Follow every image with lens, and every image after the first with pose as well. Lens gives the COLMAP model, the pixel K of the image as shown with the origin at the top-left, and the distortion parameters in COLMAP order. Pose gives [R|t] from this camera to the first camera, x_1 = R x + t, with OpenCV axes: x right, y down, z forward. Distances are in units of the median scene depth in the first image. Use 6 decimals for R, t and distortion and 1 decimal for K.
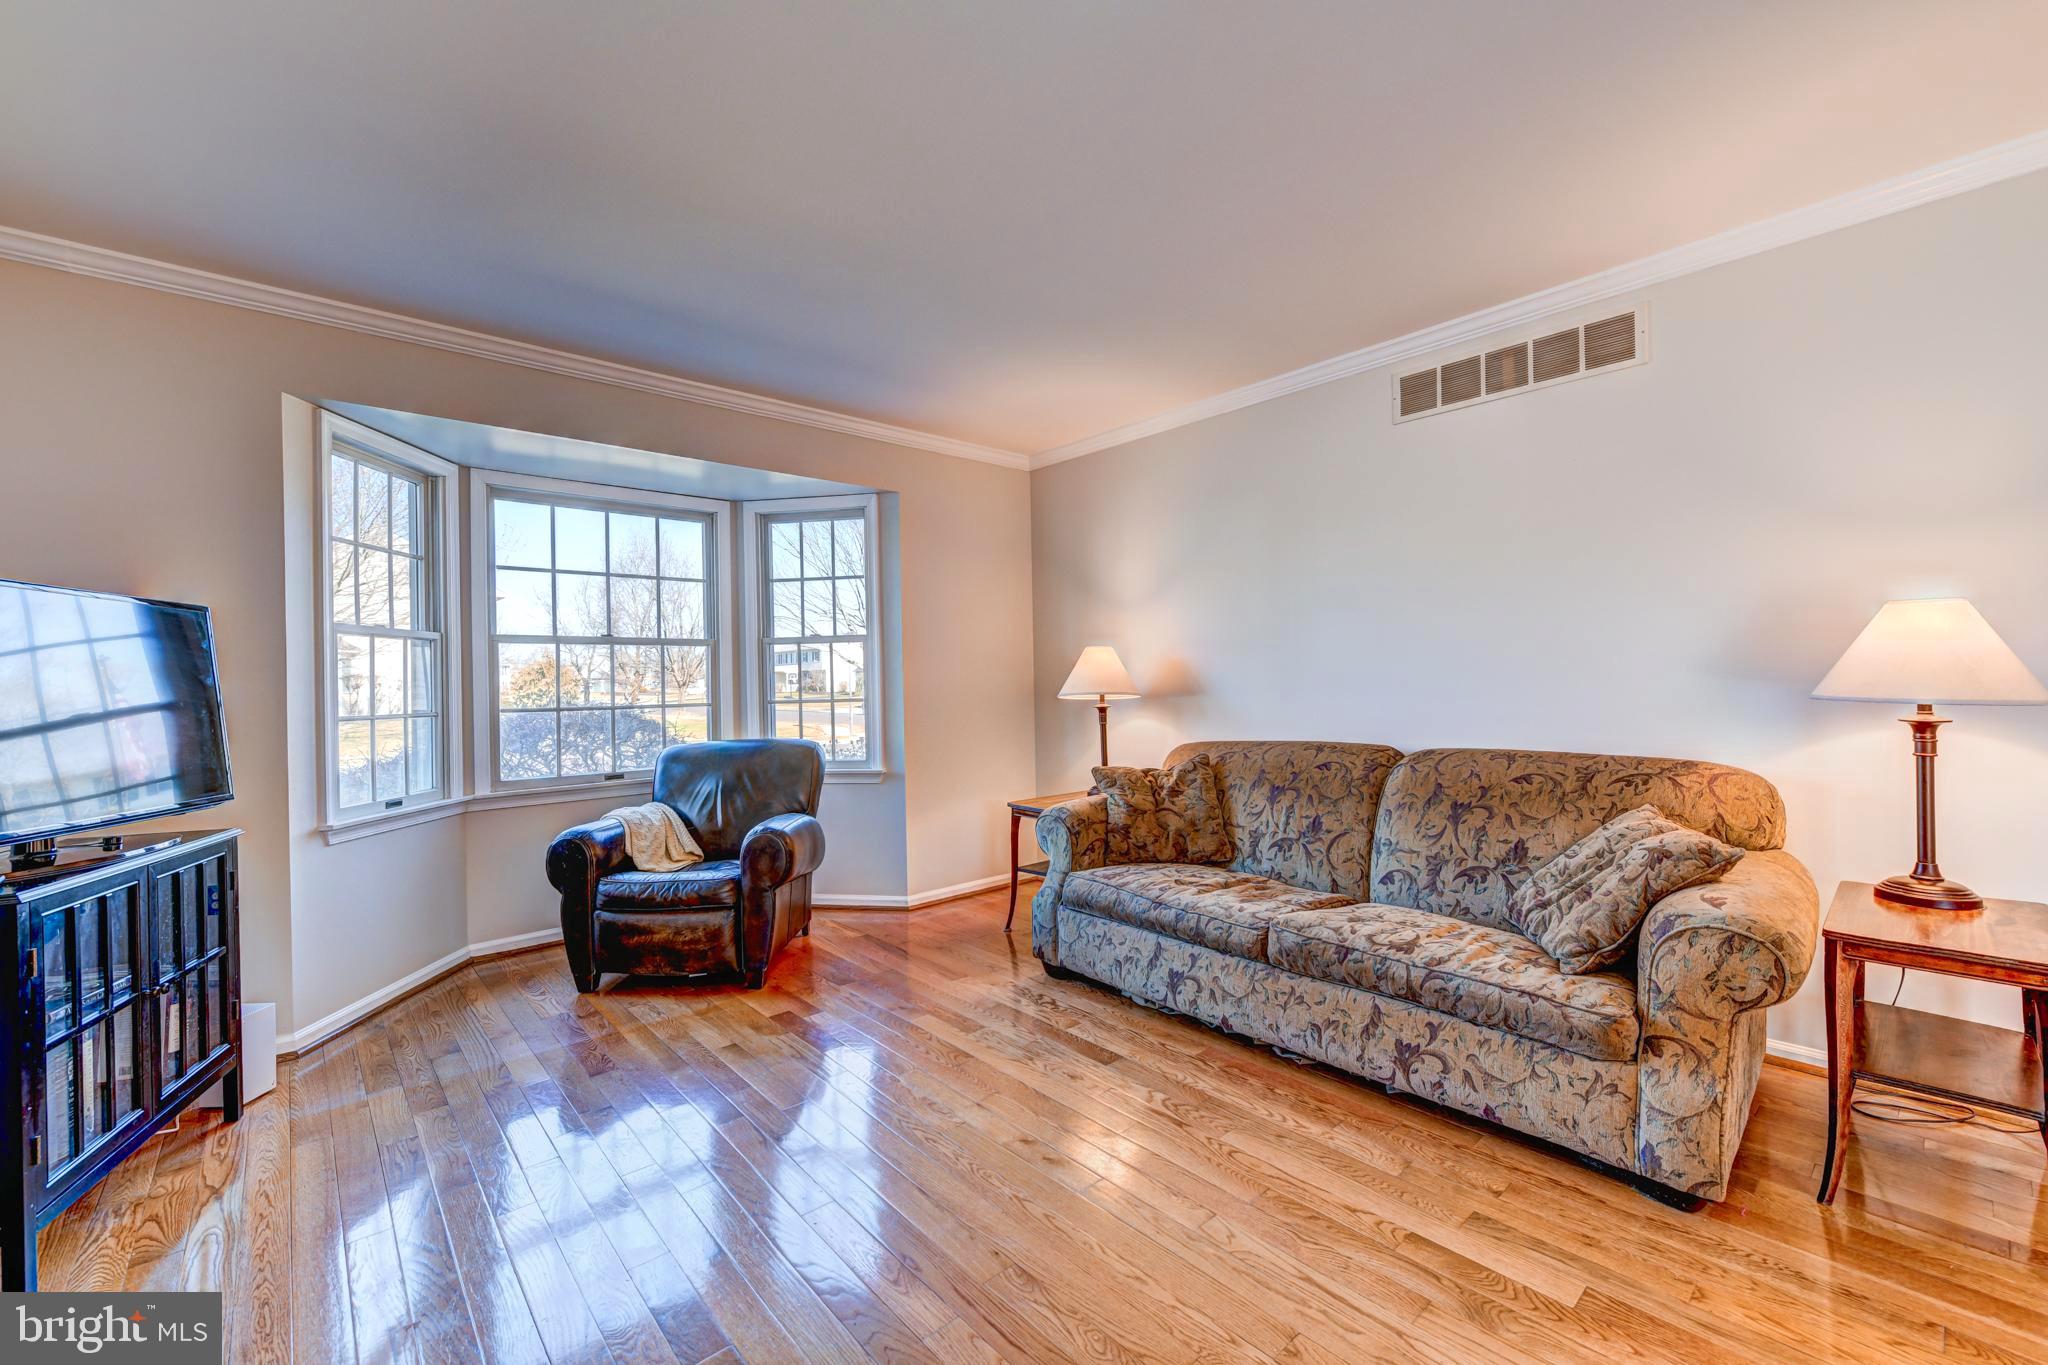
lens RADIAL K [[823.7, 0, 1025.8], [0, 823.7, 679.1], [0, 0, 1]] dist [-0.000692, -0.000295]
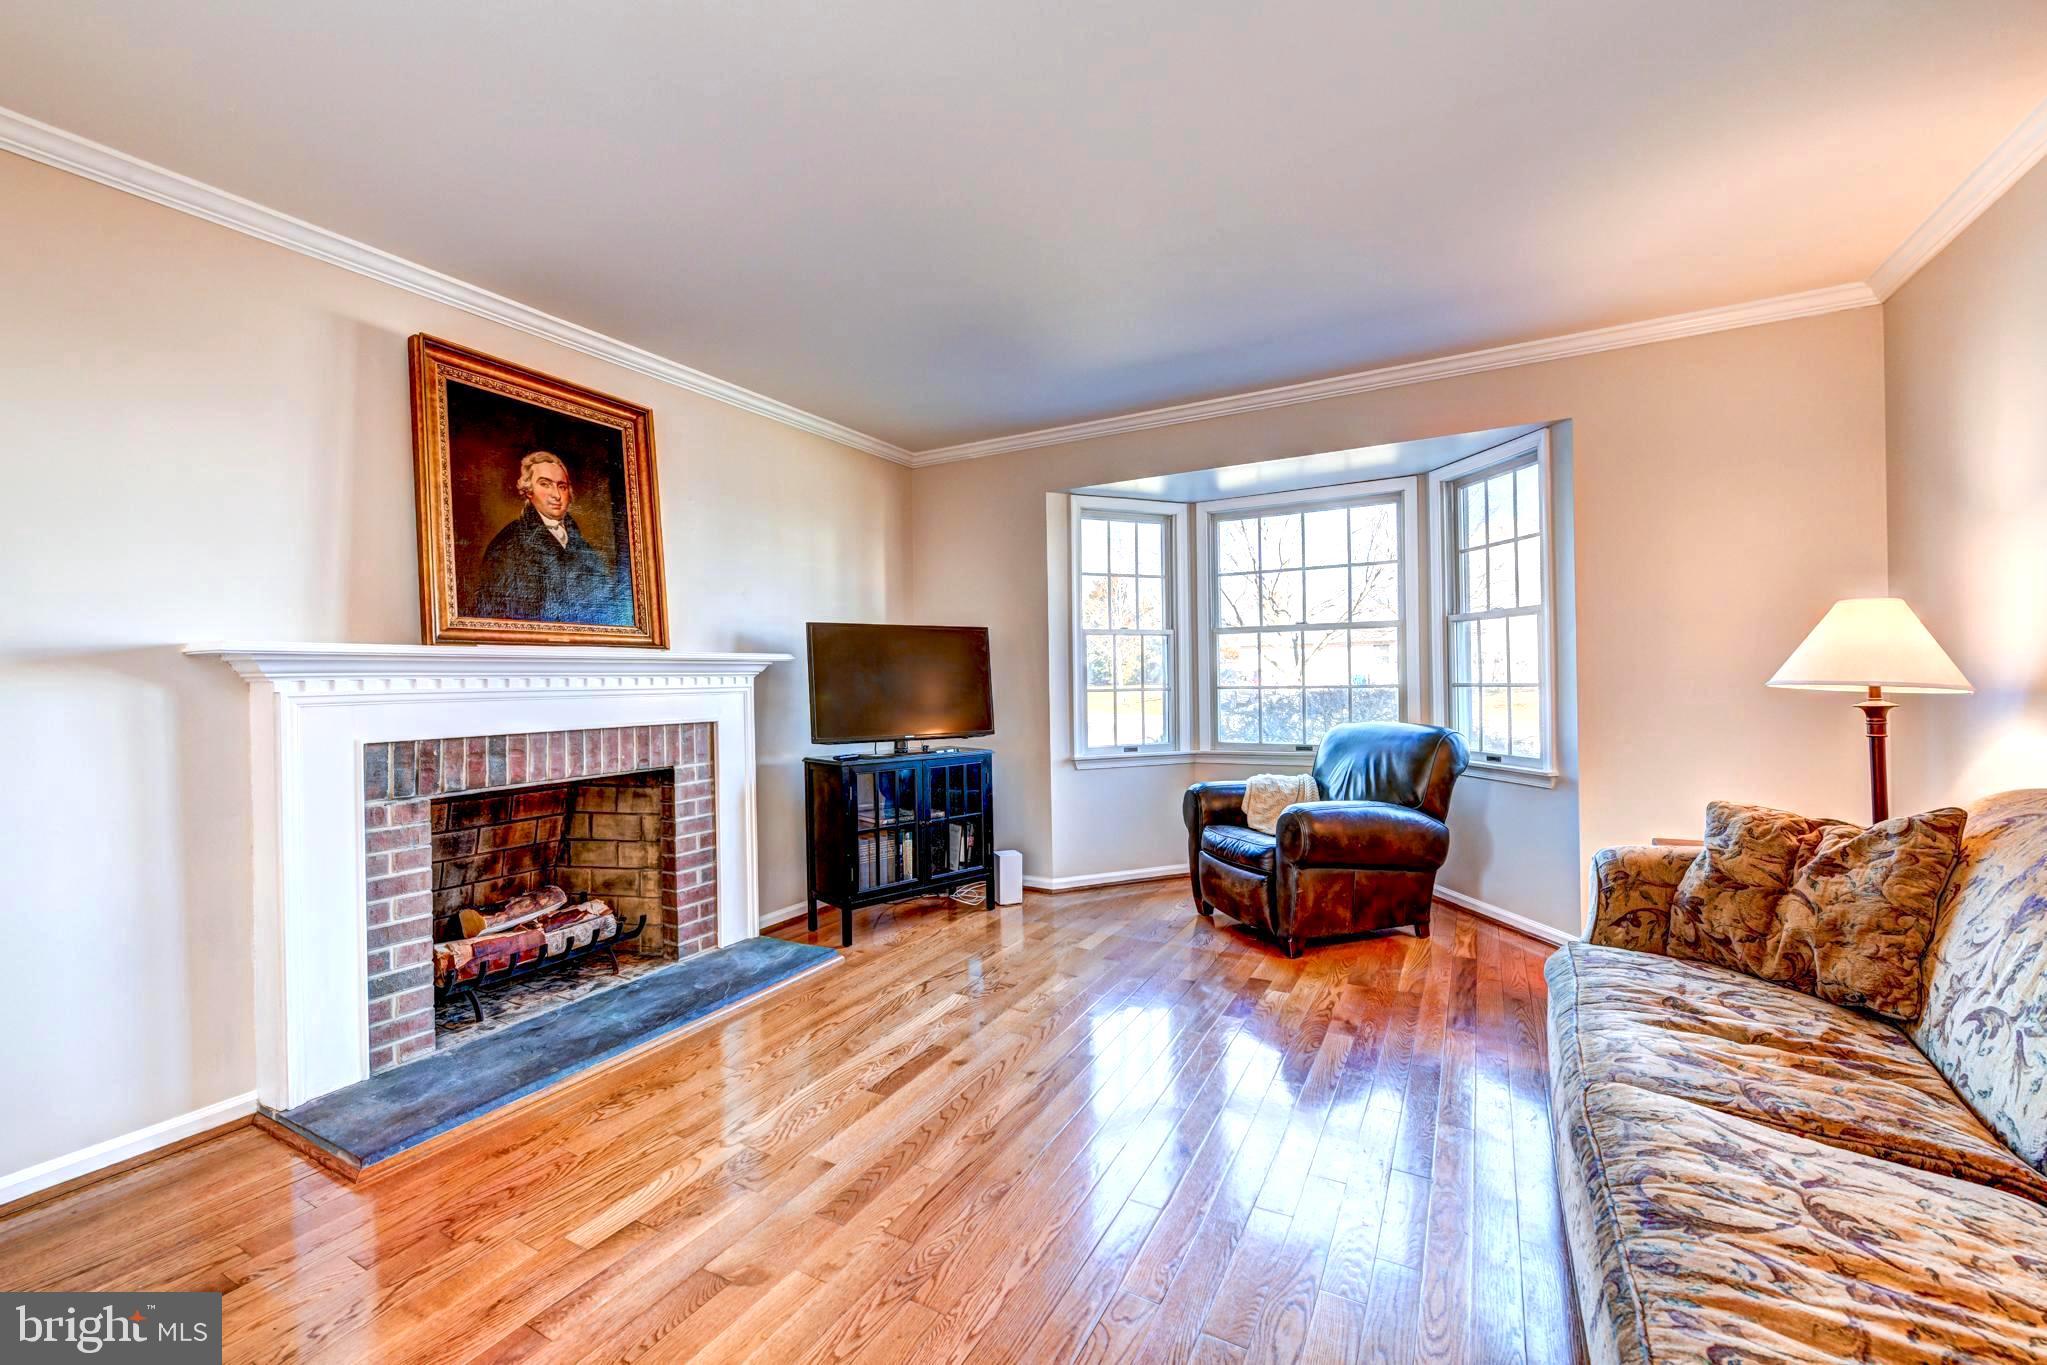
lens RADIAL K [[823.3, 0, 1025.3], [0, 823.3, 679.1], [0, 0, 1]] dist [-0.000692, -0.000295]
pose [[0.341186, 0.015428, -0.939869, 0.495964], [0.014111, 0.999669, 0.021532, -0.006661], [0.939890, -0.020608, 0.340855, 0.303947]]
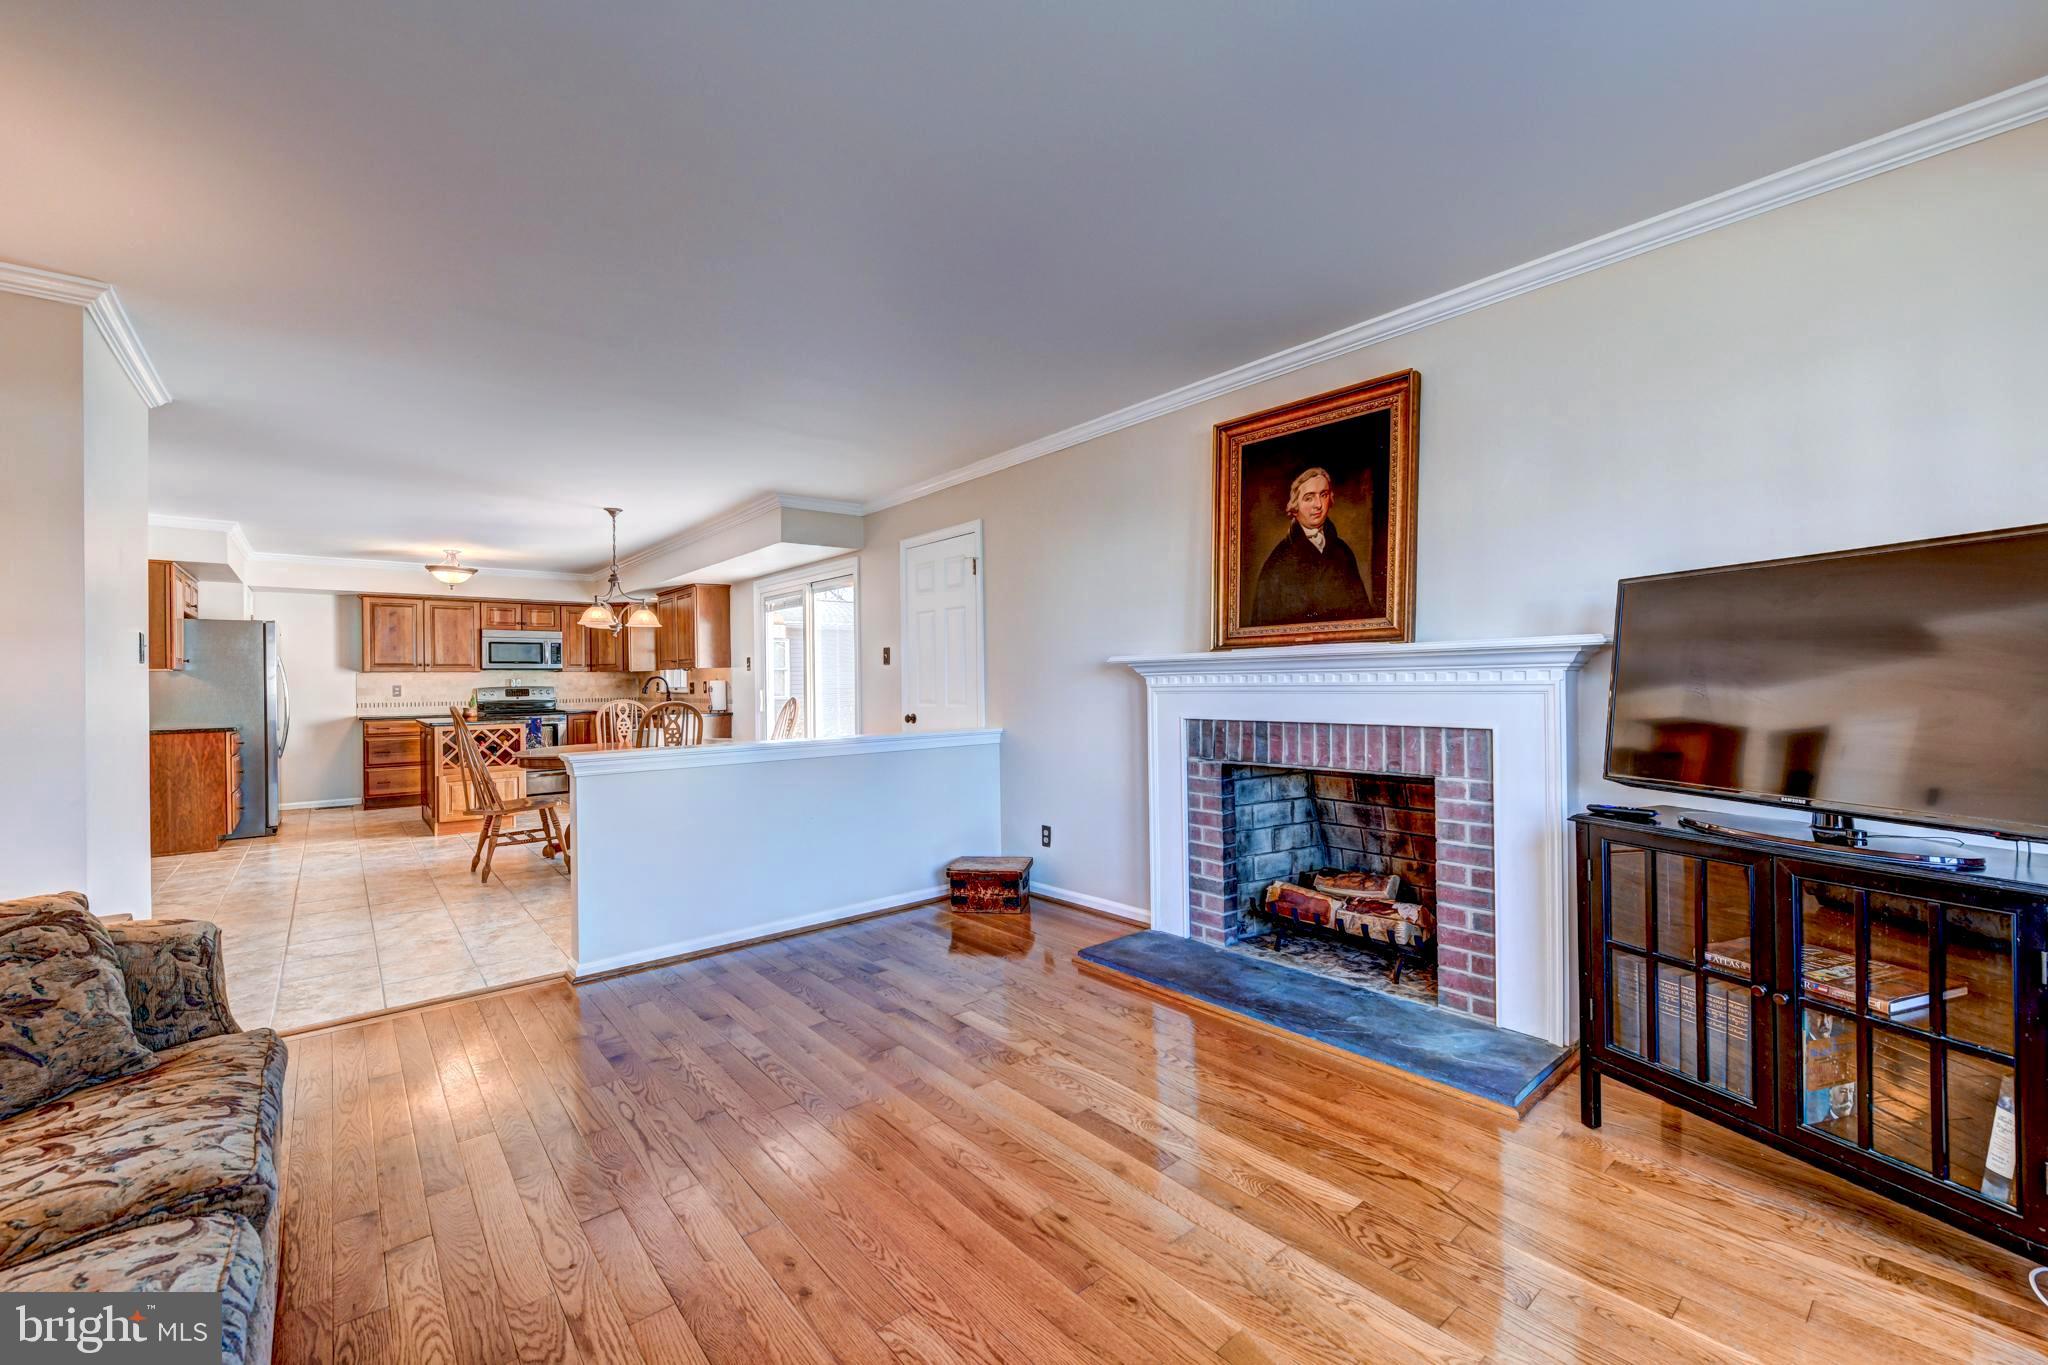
lens RADIAL K [[823.7, 0, 1025.8], [0, 823.7, 679.1], [0, 0, 1]] dist [-0.000692, -0.000295]
pose [[-0.999172, 0.036701, 0.017582, -0.112870], [0.036563, 0.999298, -0.008133, 0.004240], [-0.017868, -0.007483, -0.999812, 1.017941]]
